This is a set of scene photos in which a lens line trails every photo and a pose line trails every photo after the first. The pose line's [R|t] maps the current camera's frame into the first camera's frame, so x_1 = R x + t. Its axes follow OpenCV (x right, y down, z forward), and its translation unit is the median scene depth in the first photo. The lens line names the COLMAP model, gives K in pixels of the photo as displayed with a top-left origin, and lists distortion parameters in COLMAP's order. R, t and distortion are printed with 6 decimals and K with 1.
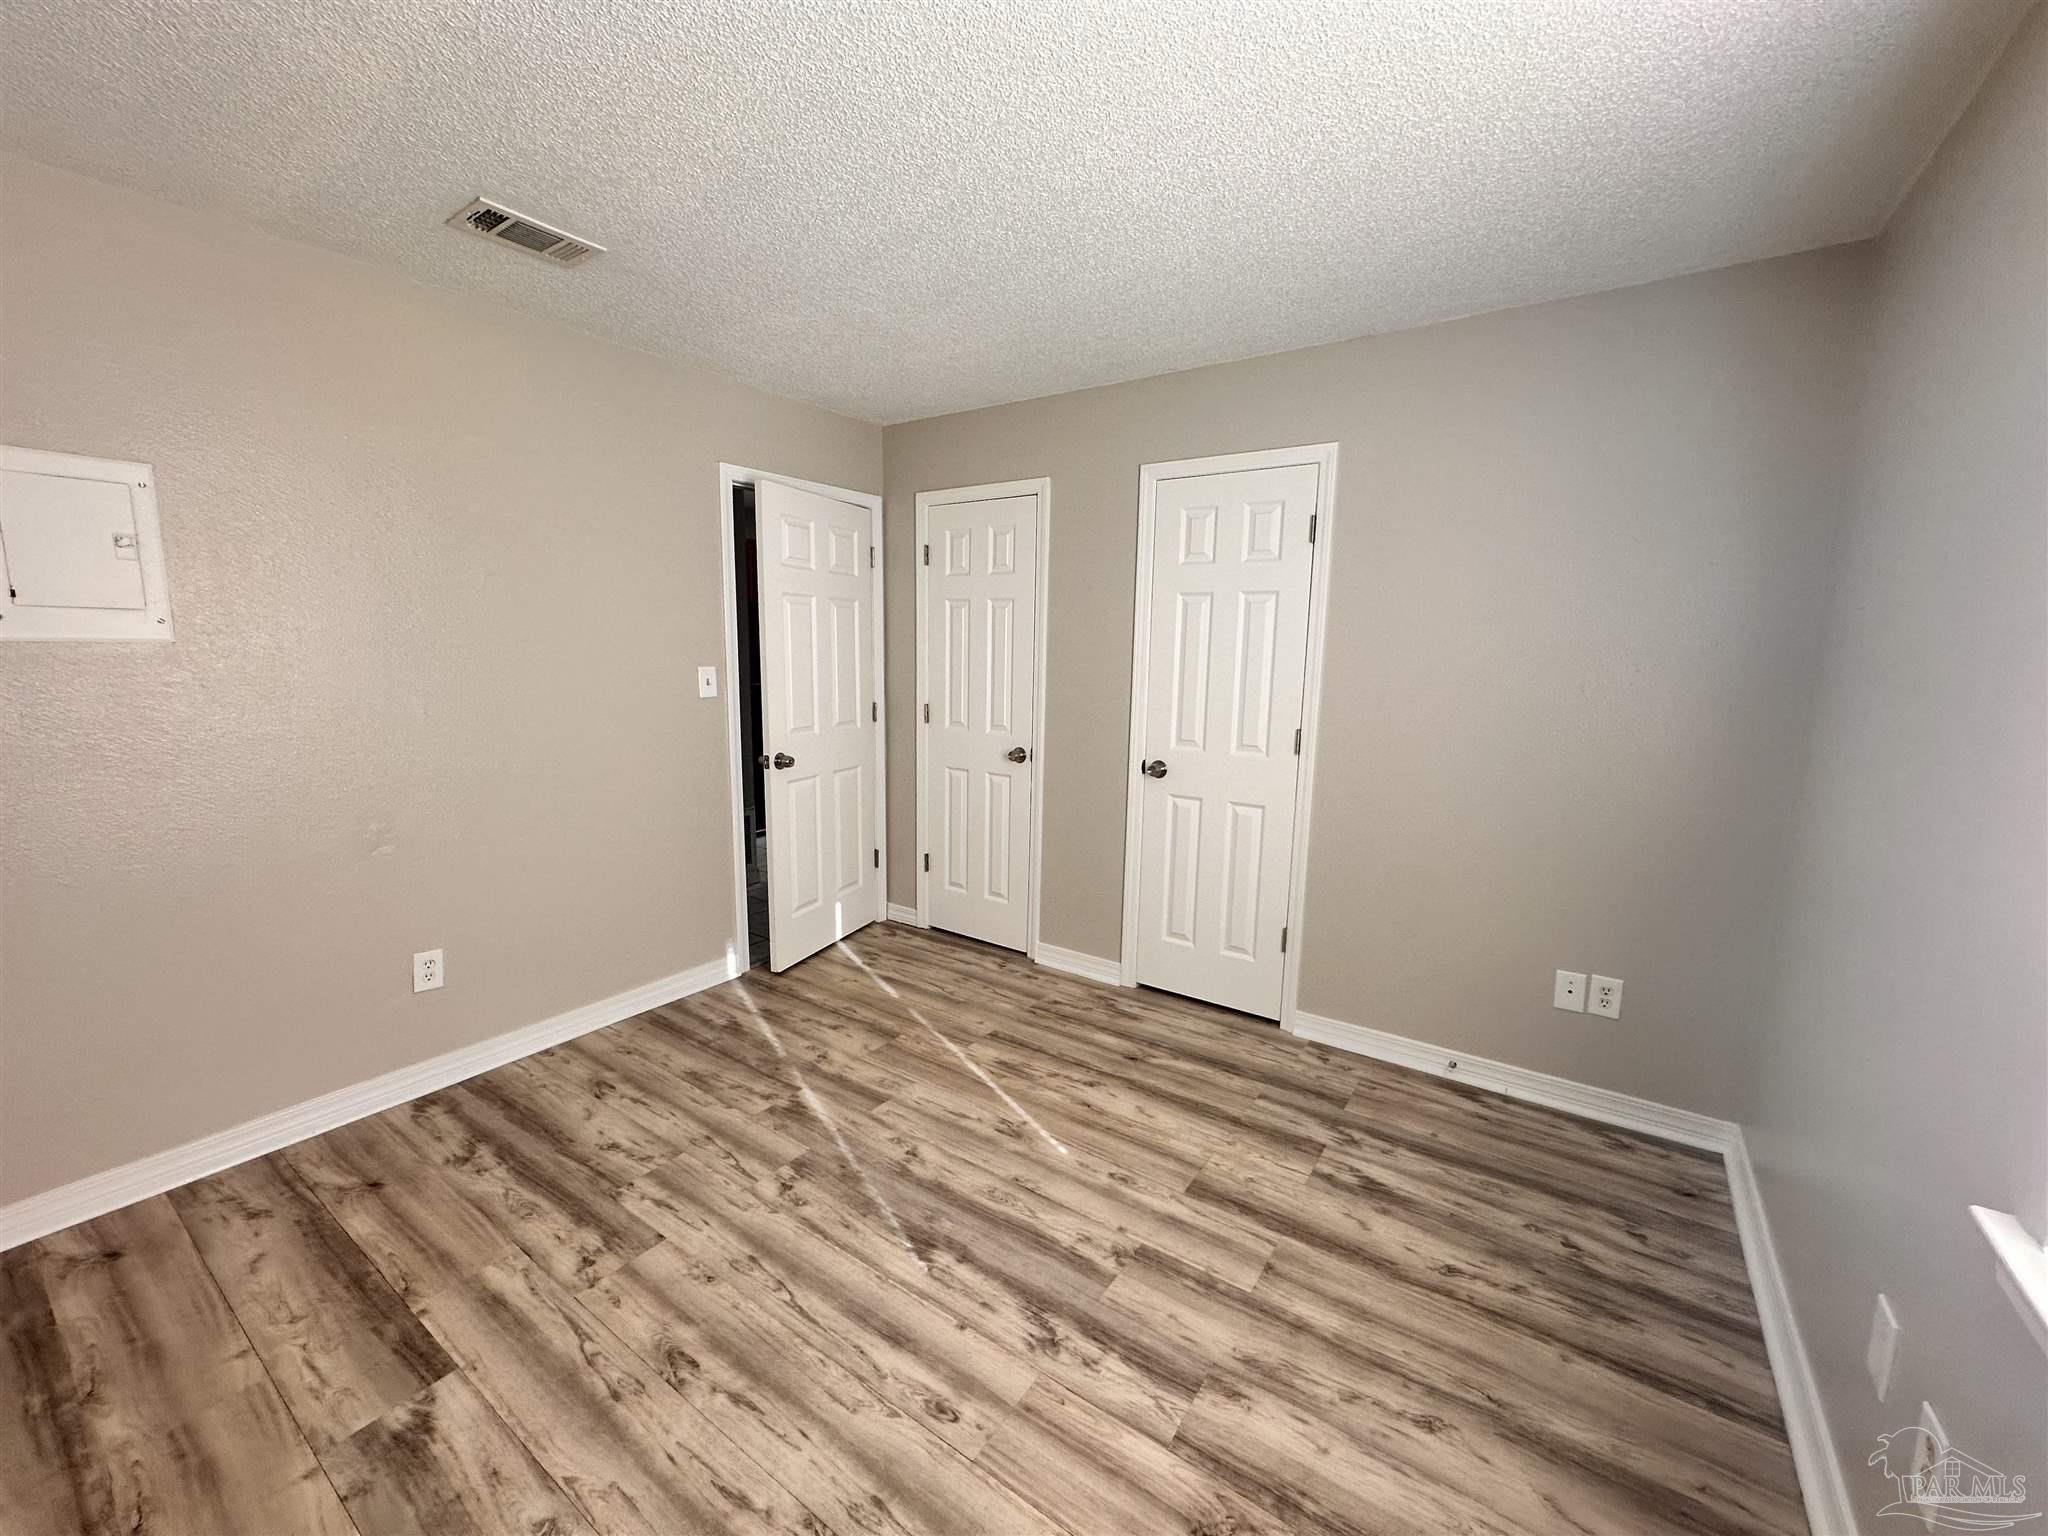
lens RADIAL K [[814.0, 0, 1018.7], [0, 814.0, 760.6], [0, 0, 1]] dist [-0.002563, 0.000610]
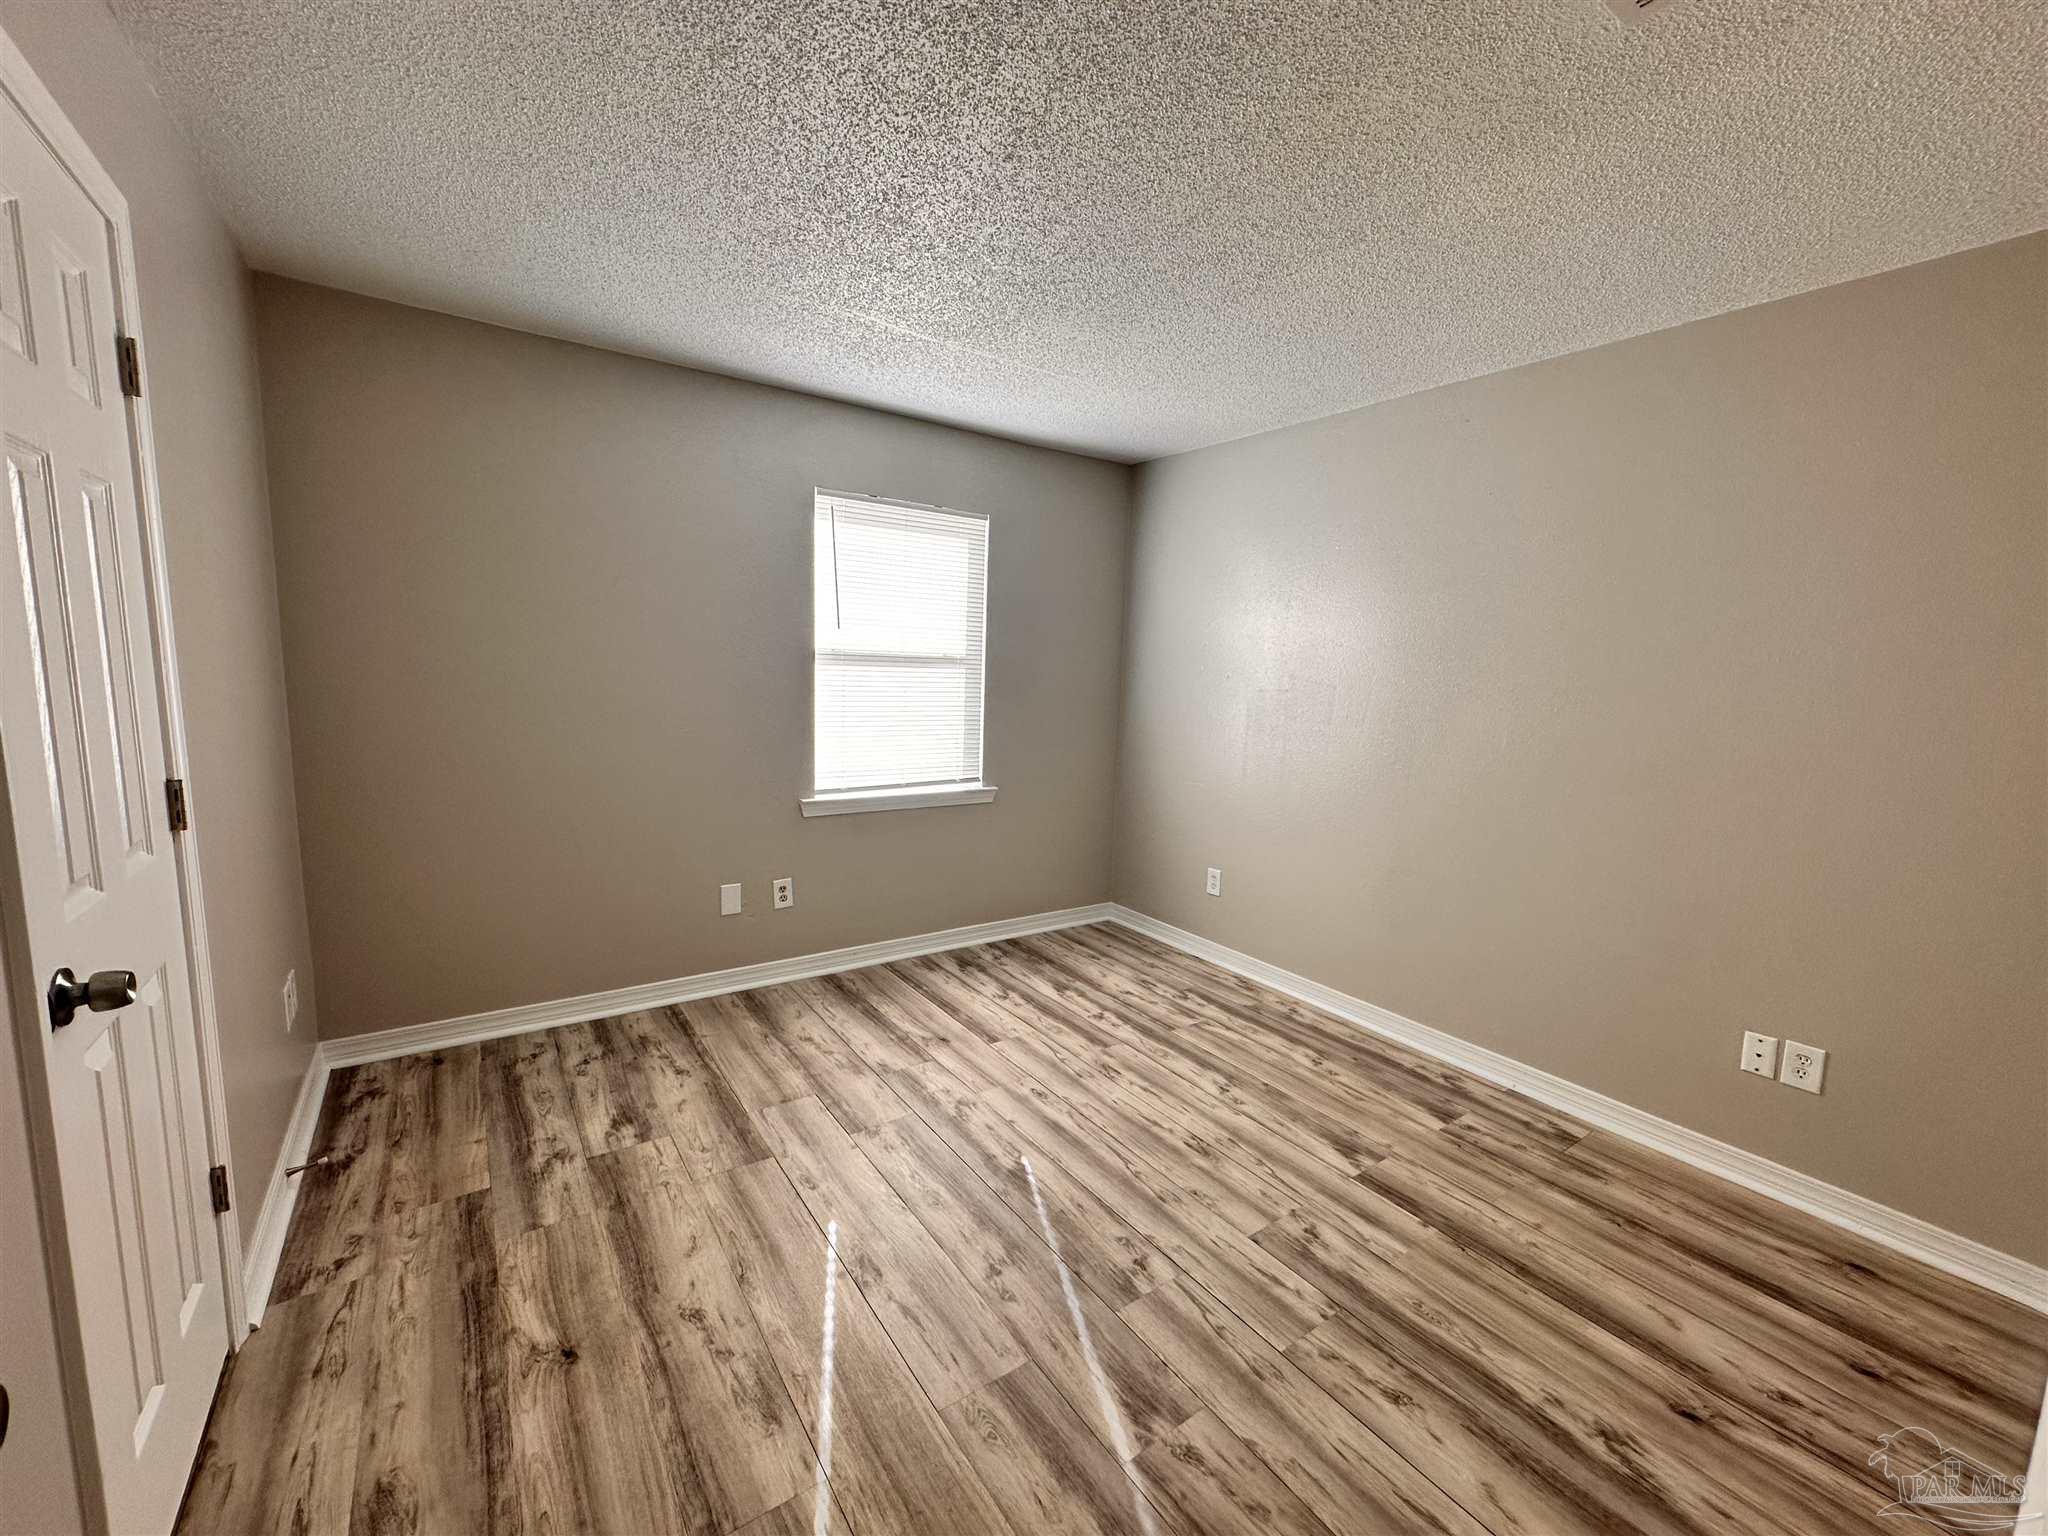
lens RADIAL K [[814.0, 0, 1020.5], [0, 814.0, 781.5], [0, 0, 1]] dist [-0.002563, 0.000610]
pose [[-0.938086, -0.096902, 0.332573, -0.433584], [-0.000683, 0.960591, 0.277964, -0.252354], [-0.346402, 0.260527, -0.901183, 1.823284]]
